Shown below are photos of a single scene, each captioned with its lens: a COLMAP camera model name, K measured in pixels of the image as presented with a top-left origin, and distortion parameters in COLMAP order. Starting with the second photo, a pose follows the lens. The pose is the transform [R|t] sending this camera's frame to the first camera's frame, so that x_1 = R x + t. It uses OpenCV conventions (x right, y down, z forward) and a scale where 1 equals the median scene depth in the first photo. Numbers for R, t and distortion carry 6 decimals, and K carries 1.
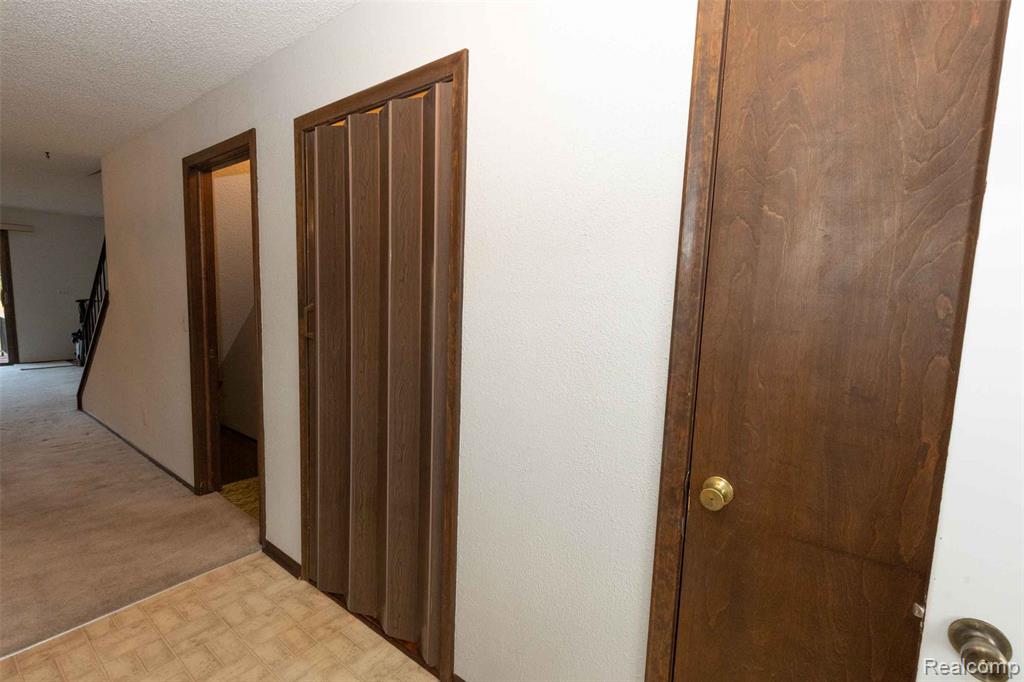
lens RADIAL K [[460.4, 0, 512.7], [0, 460.4, 345.6], [0, 0, 1]] dist [0.007462, -0.001391]
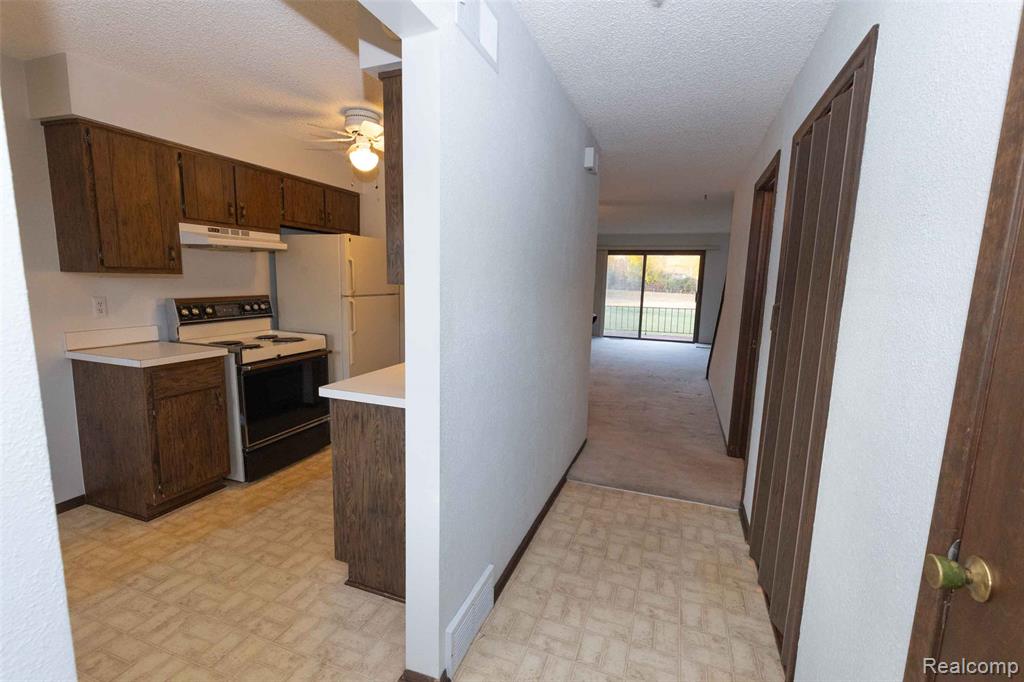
lens RADIAL K [[460.4, 0, 512.7], [0, 460.4, 345.6], [0, 0, 1]] dist [0.007462, -0.001391]
pose [[0.294988, 0.114942, -0.948562, 0.429320], [-0.125795, 0.988769, 0.080694, 0.004863], [0.947184, 0.095521, 0.306134, 0.060209]]
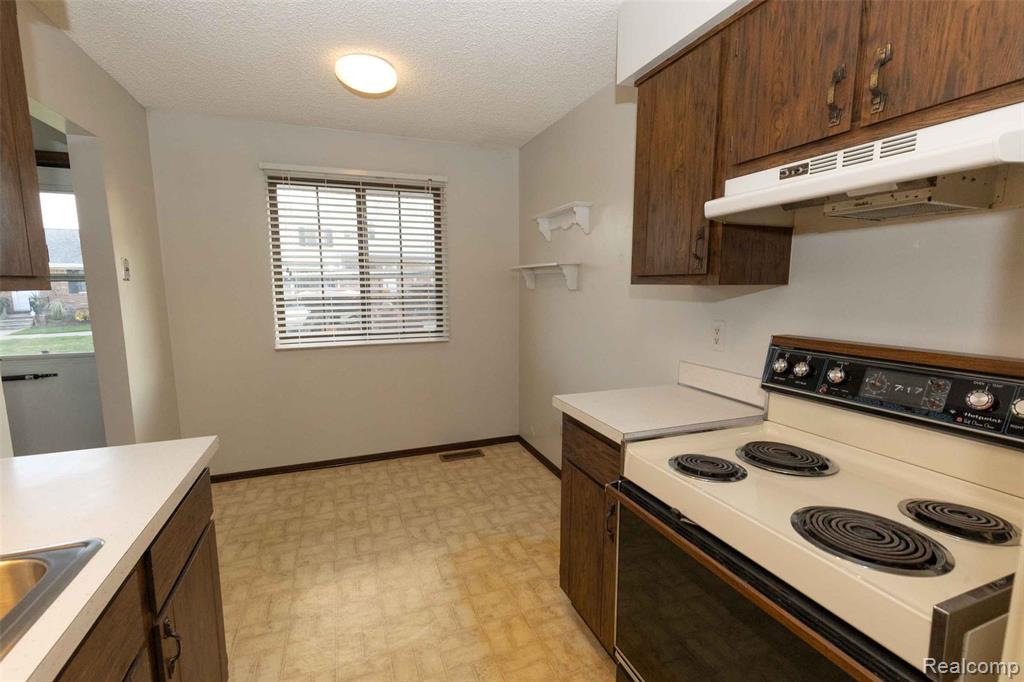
lens RADIAL K [[460.4, 0, 512.7], [0, 460.4, 345.6], [0, 0, 1]] dist [0.007462, -0.001391]
pose [[-0.848408, -0.102678, 0.519289, -1.047413], [0.033638, 0.968566, 0.246470, -0.053094], [-0.528273, 0.226575, -0.818285, 0.248094]]
